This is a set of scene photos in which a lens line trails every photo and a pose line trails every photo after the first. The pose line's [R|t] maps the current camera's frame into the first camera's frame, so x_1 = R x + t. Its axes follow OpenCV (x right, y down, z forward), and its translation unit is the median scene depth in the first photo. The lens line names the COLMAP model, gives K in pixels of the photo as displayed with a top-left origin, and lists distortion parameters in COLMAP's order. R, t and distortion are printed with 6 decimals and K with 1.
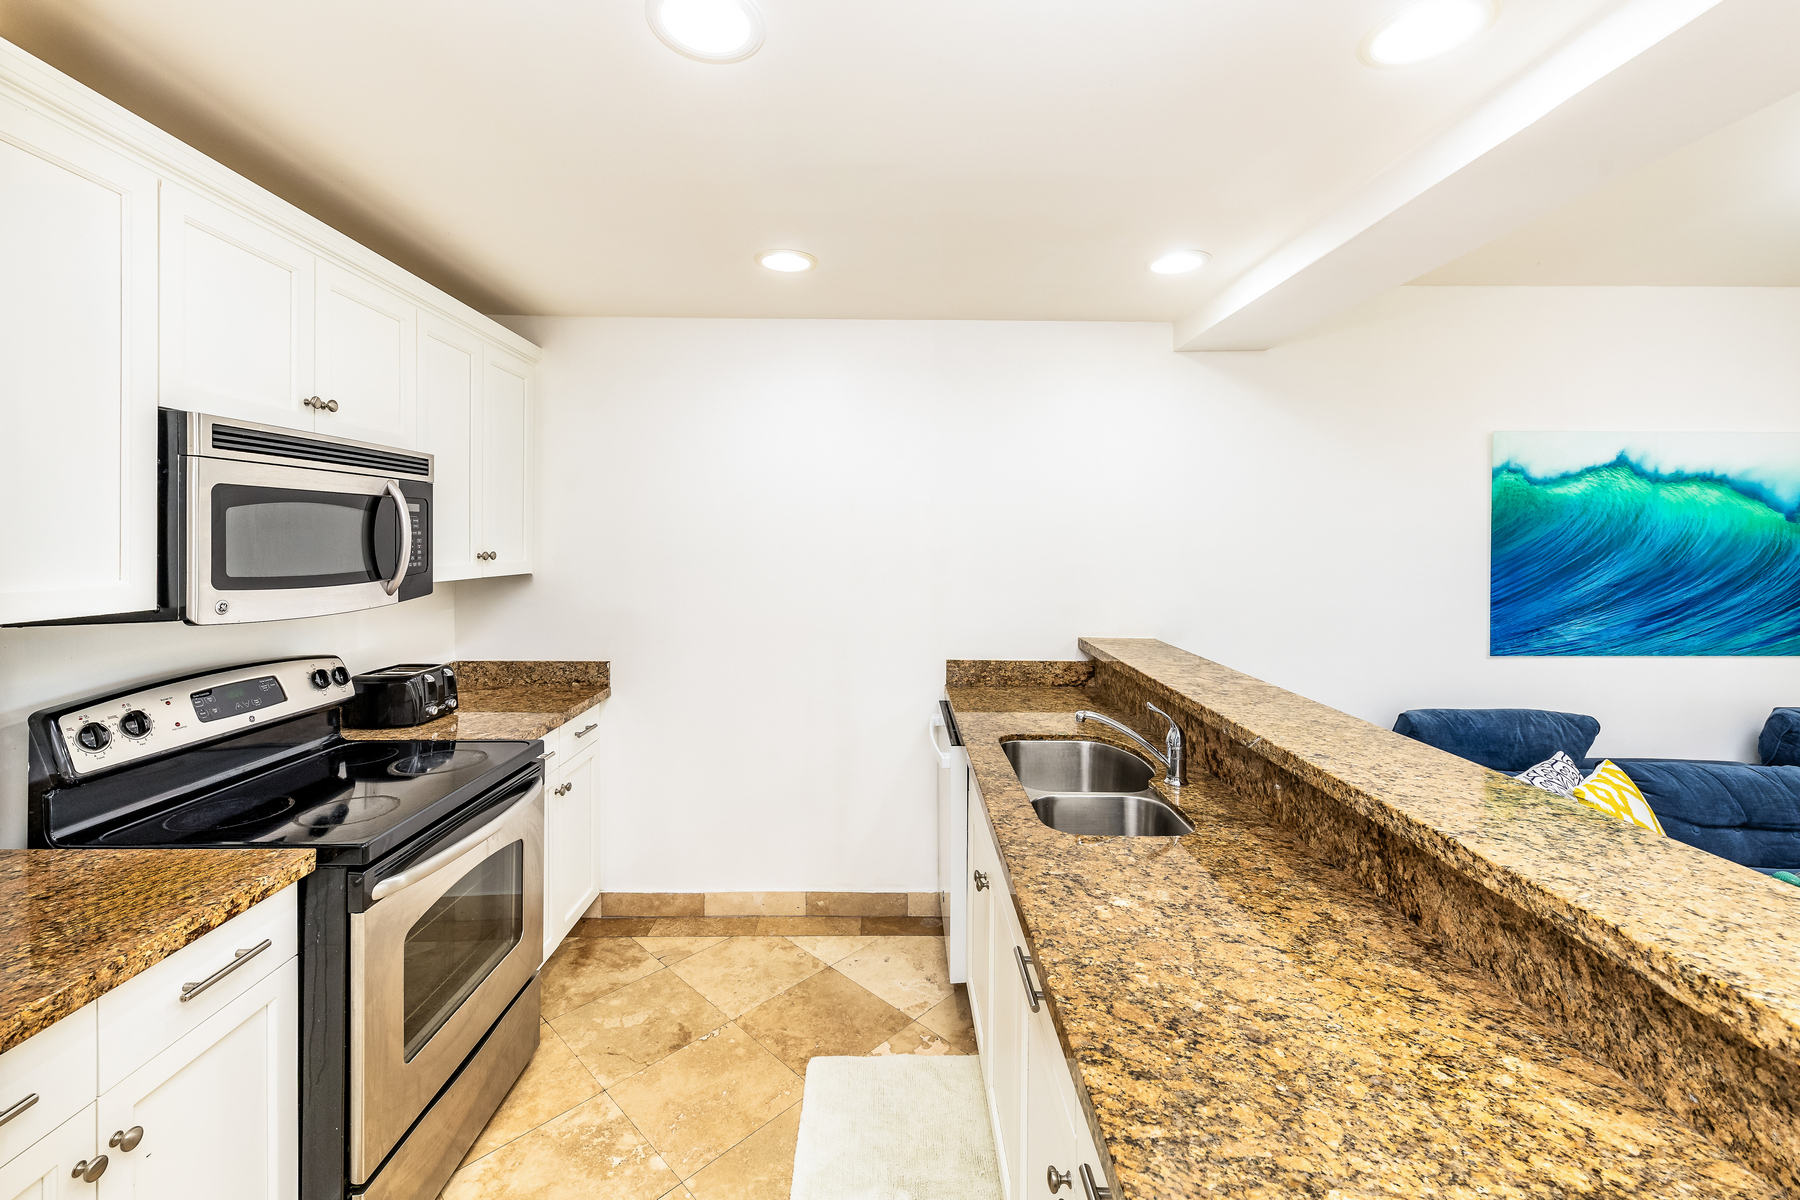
lens RADIAL K [[761.9, 0, 898.4], [0, 761.9, 539.0], [0, 0, 1]] dist [0.000685, -0.000197]
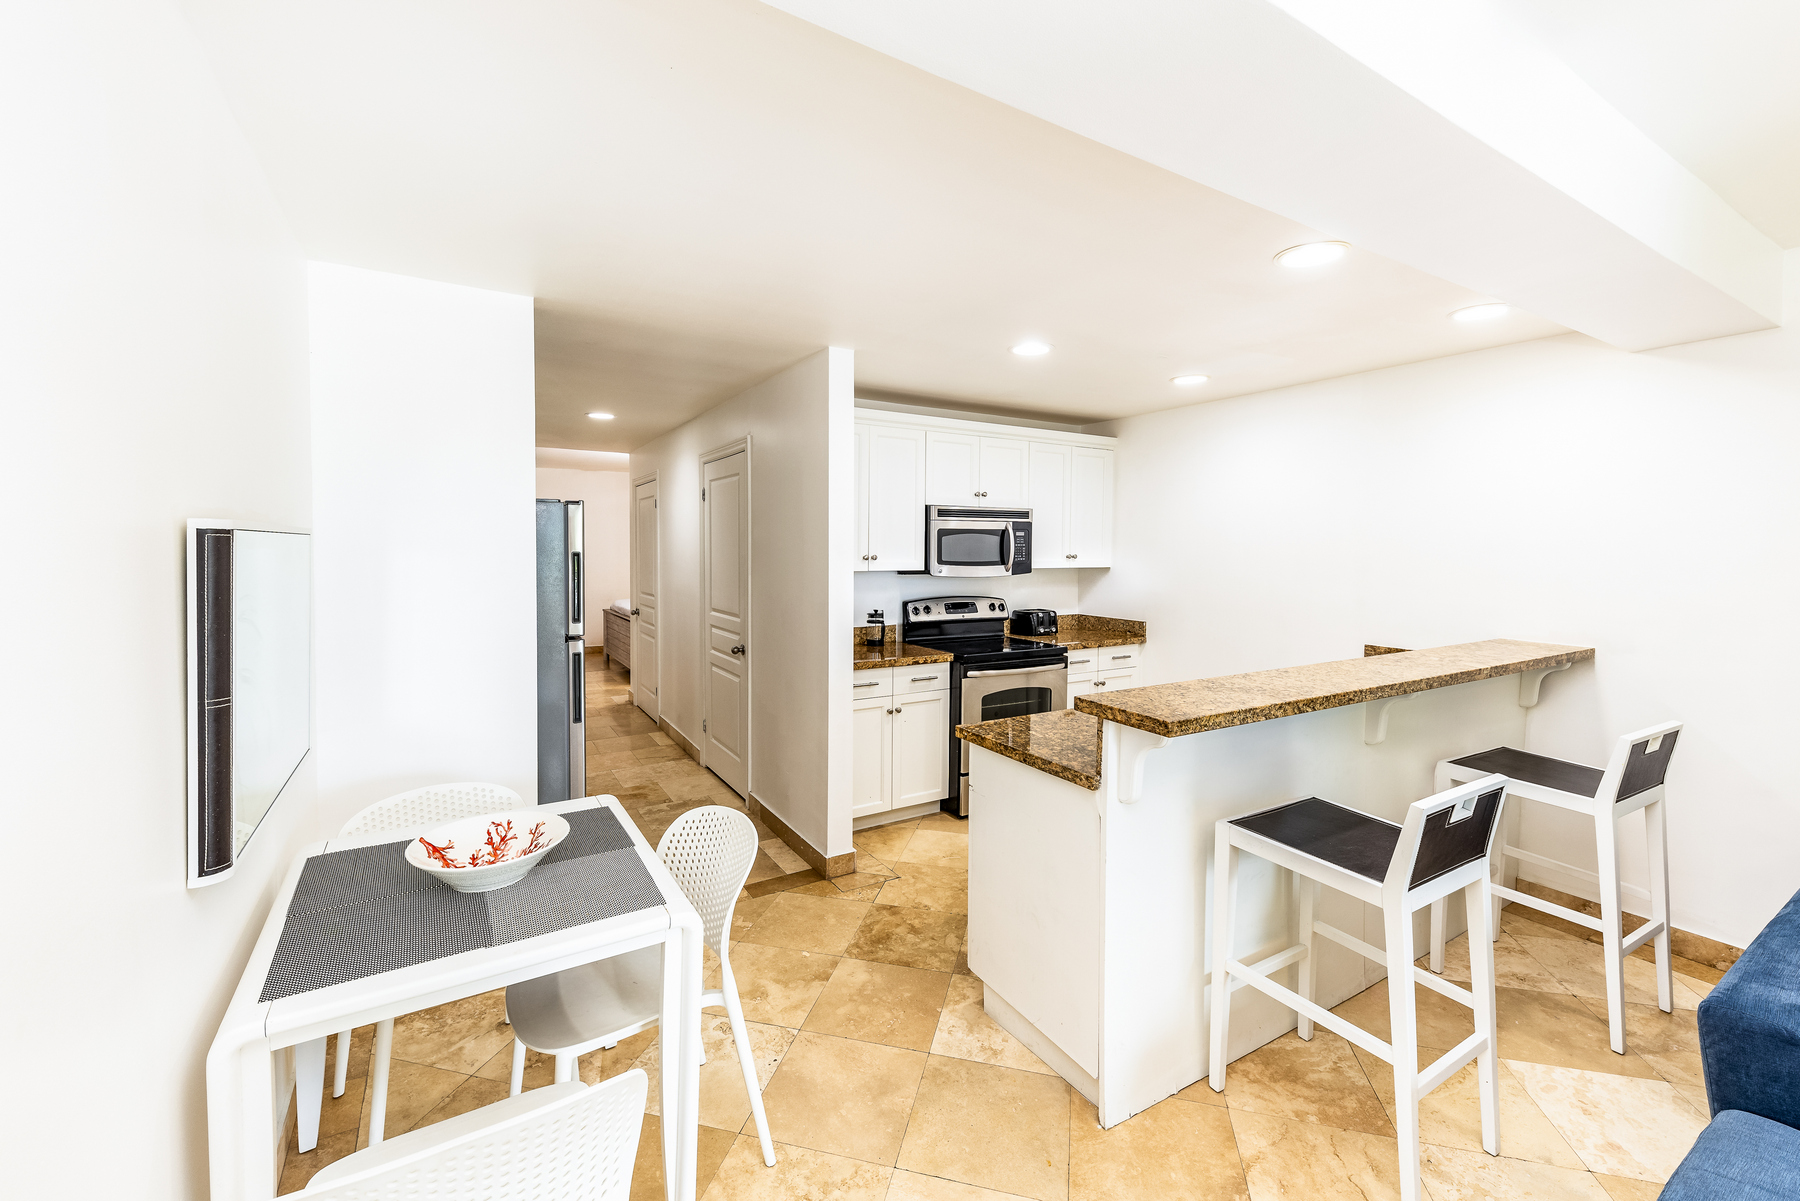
lens RADIAL K [[761.9, 0, 898.4], [0, 761.9, 539.5], [0, 0, 1]] dist [0.000685, -0.000197]
pose [[0.517713, -0.003104, -0.855549, 1.275537], [-0.005910, 0.999957, -0.007203, -0.007041], [0.855534, 0.008785, 0.517673, -0.543753]]
